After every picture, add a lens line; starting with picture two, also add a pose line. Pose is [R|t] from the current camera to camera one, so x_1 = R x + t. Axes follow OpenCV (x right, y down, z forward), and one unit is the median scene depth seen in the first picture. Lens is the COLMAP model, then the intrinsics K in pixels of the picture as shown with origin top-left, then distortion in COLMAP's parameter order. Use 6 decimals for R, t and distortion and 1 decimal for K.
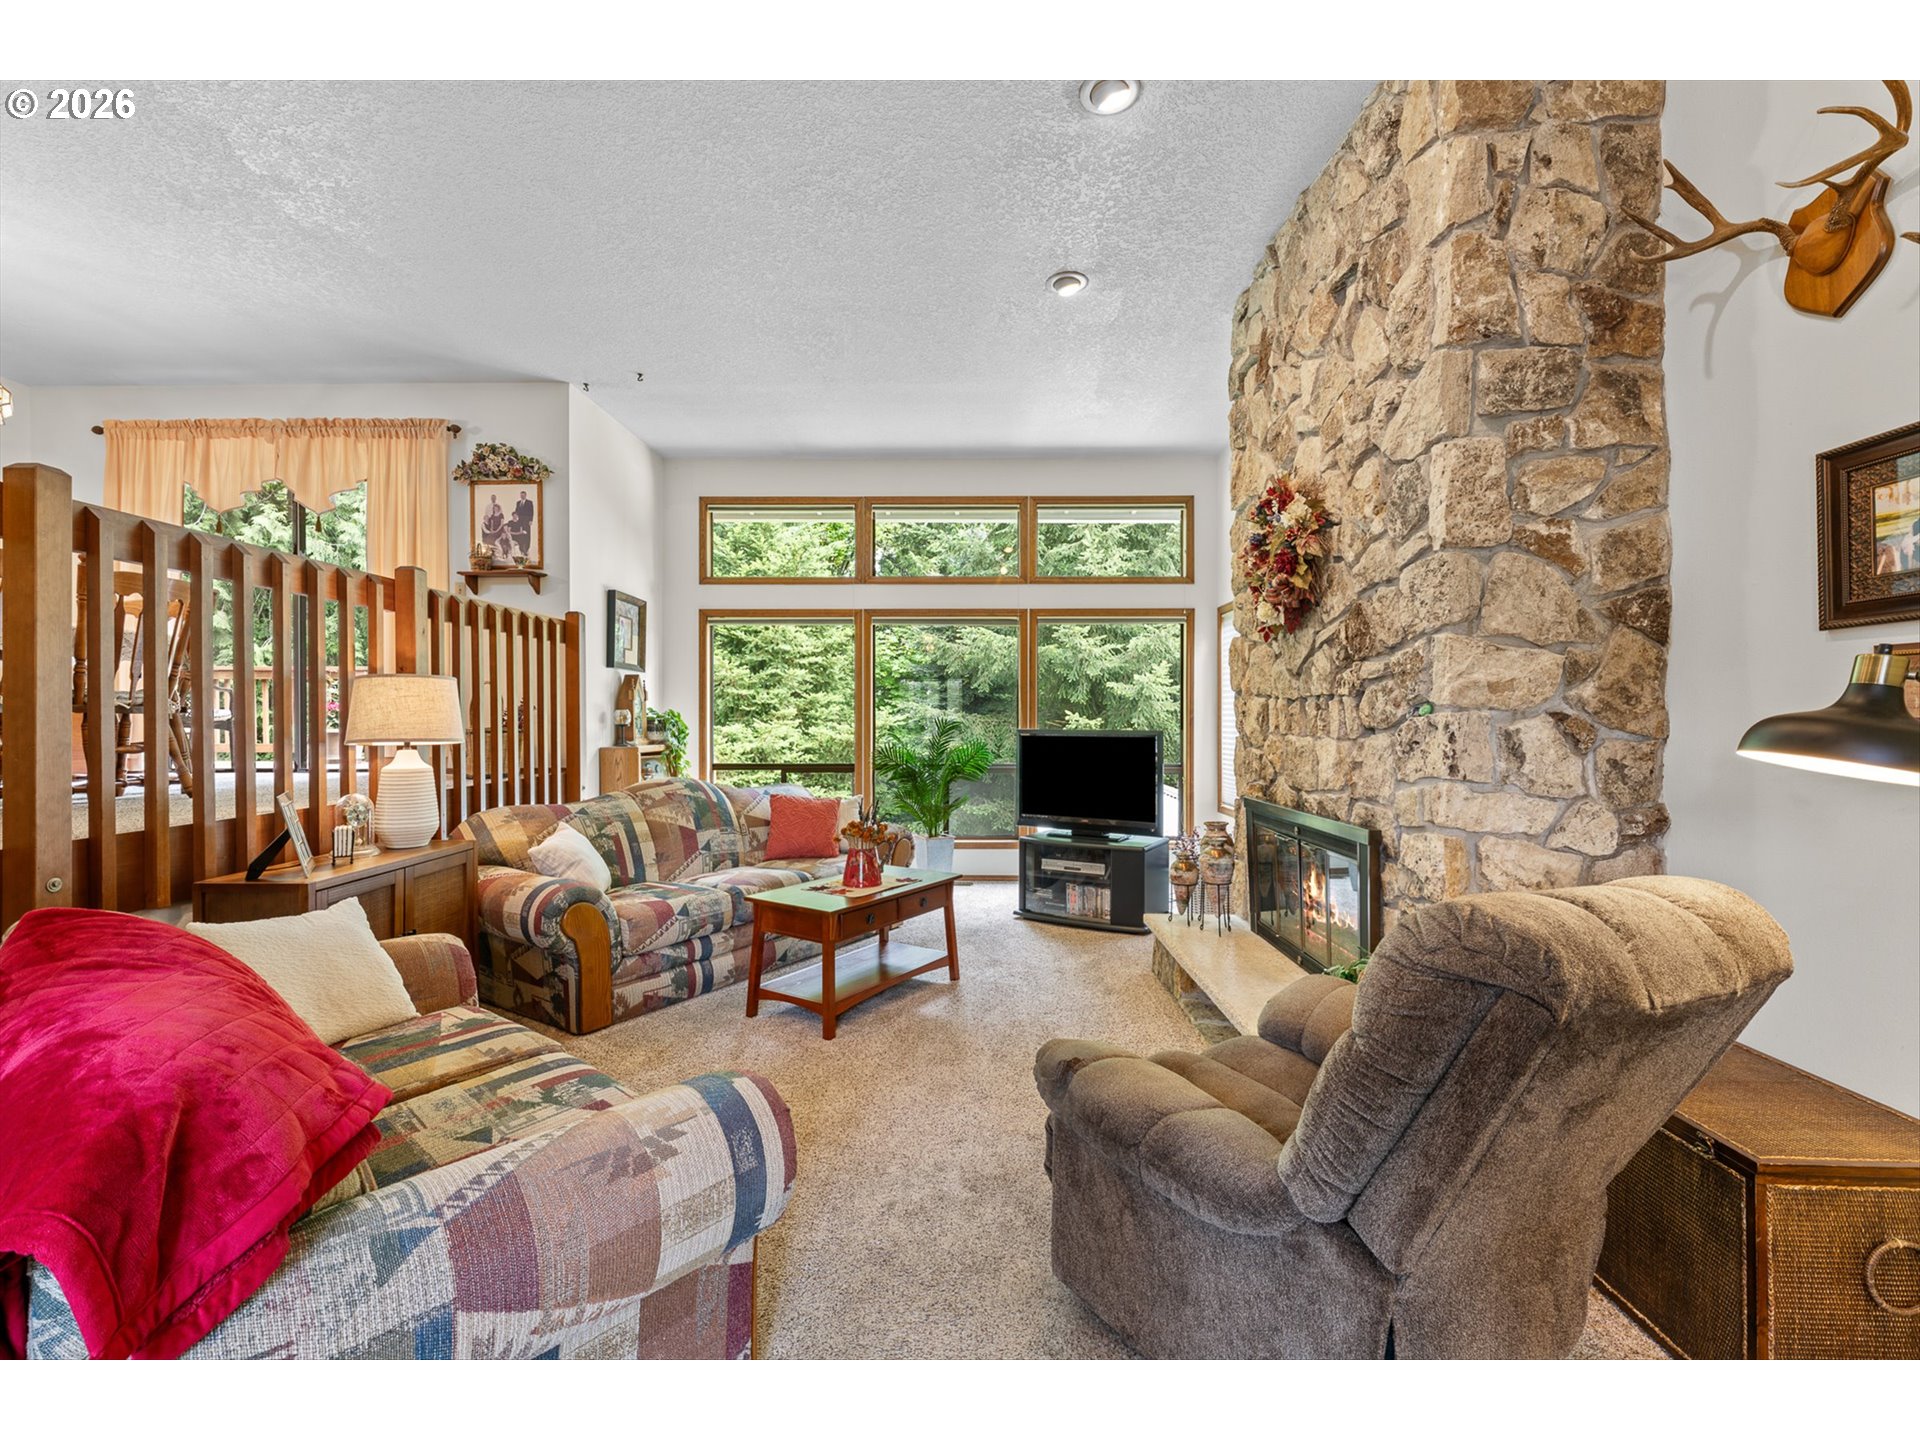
lens RADIAL K [[818.5, 0, 955.5], [0, 818.5, 723.9], [0, 0, 1]] dist [0.000972, 0.001191]
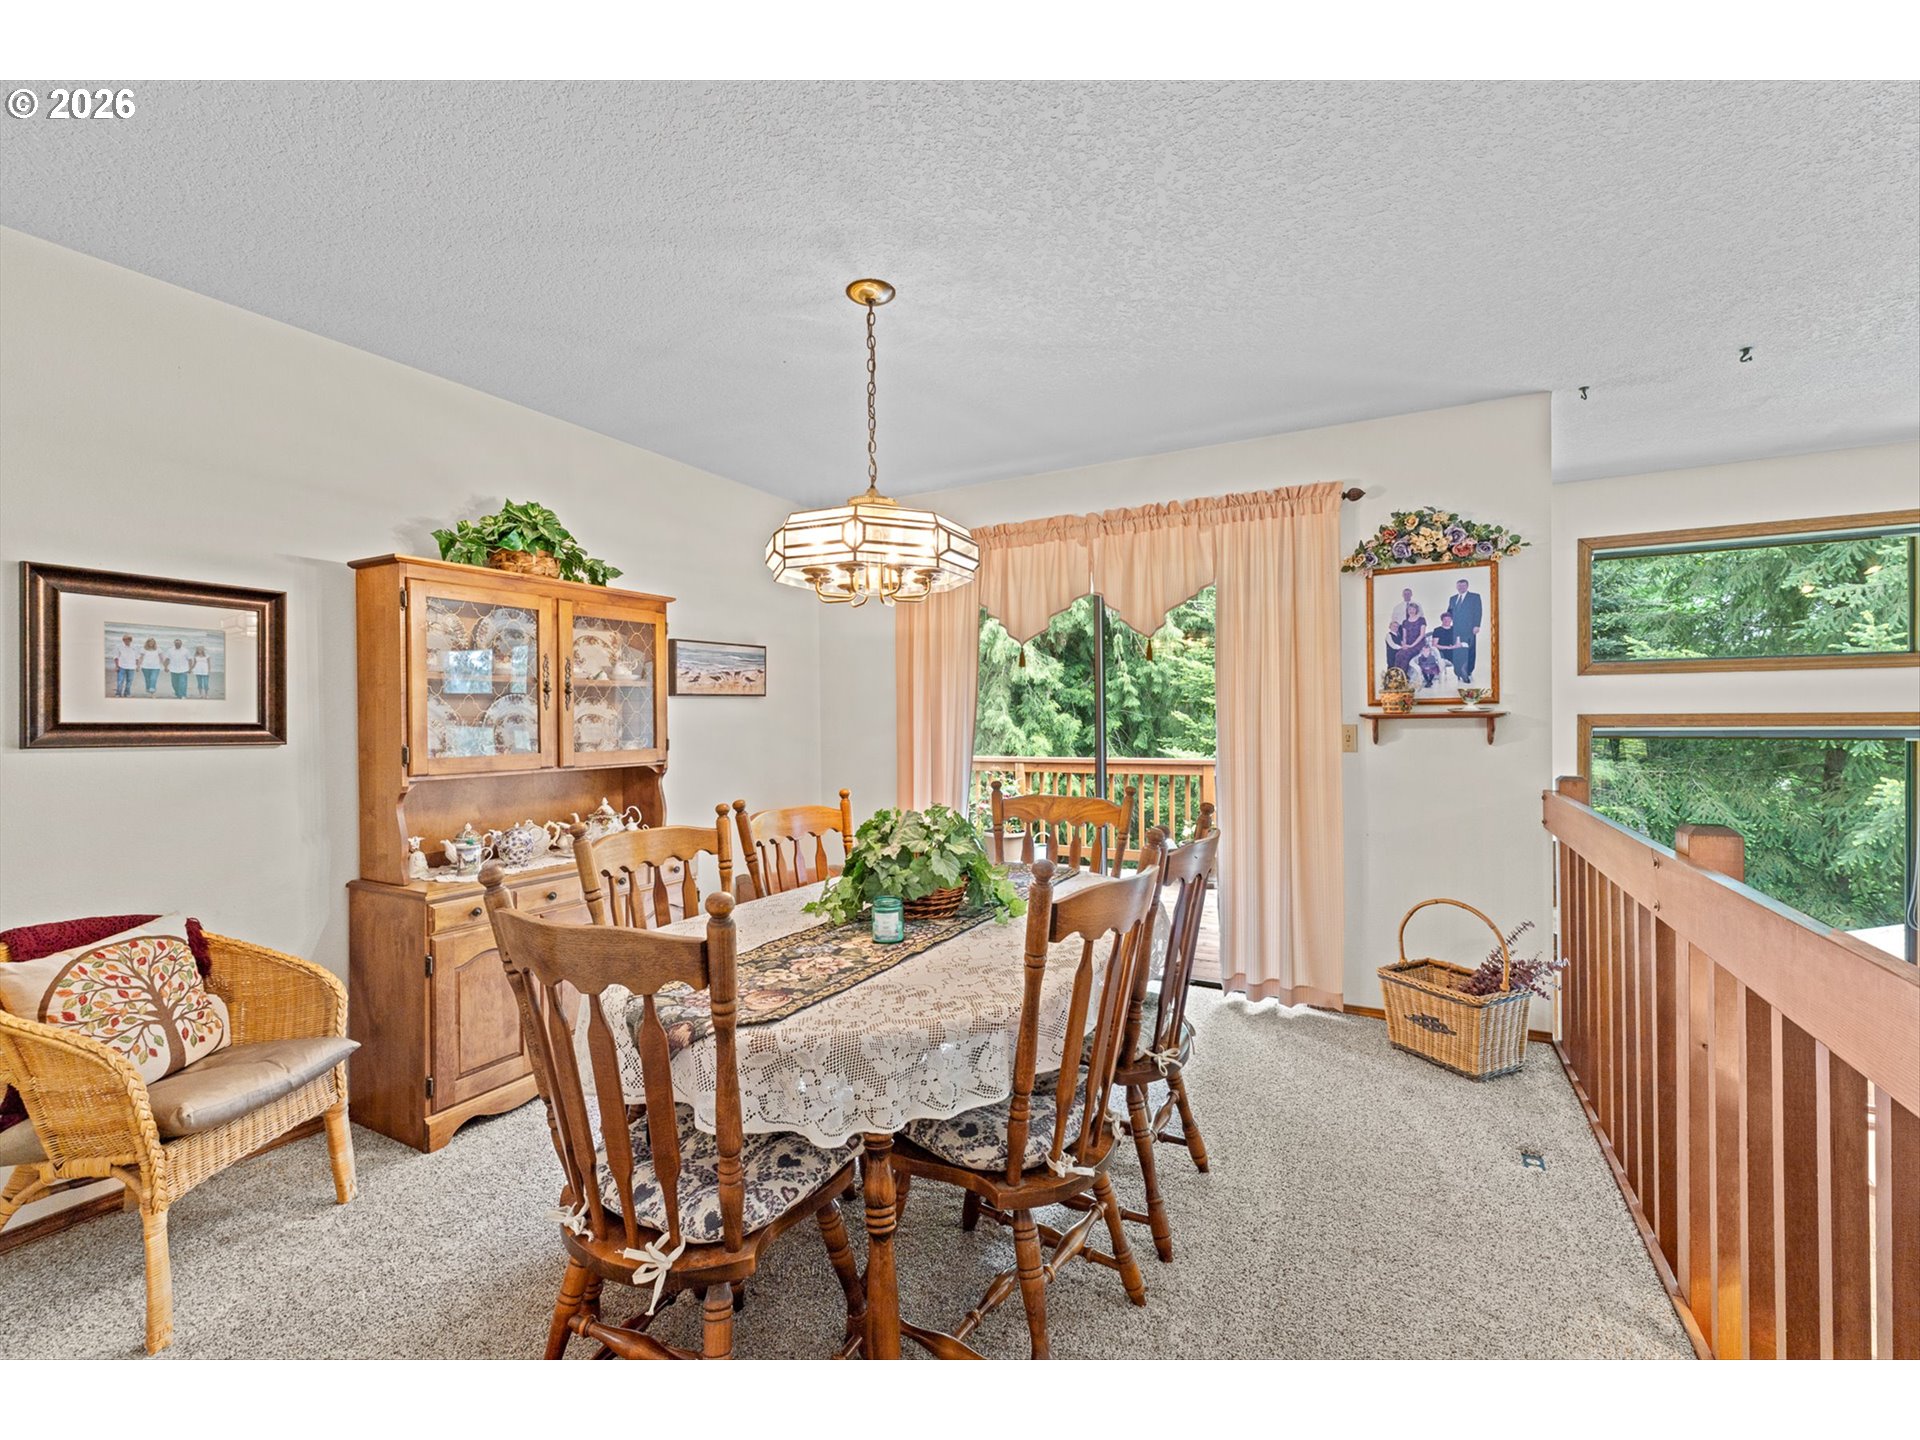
lens RADIAL K [[818.5, 0, 958.2], [0, 818.5, 721.5], [0, 0, 1]] dist [0.000972, 0.001191]
pose [[0.894710, -0.007263, -0.446588, -0.895946], [0.008626, 0.999962, 0.001020, -0.271318], [0.446564, -0.004765, 0.894739, 0.408968]]
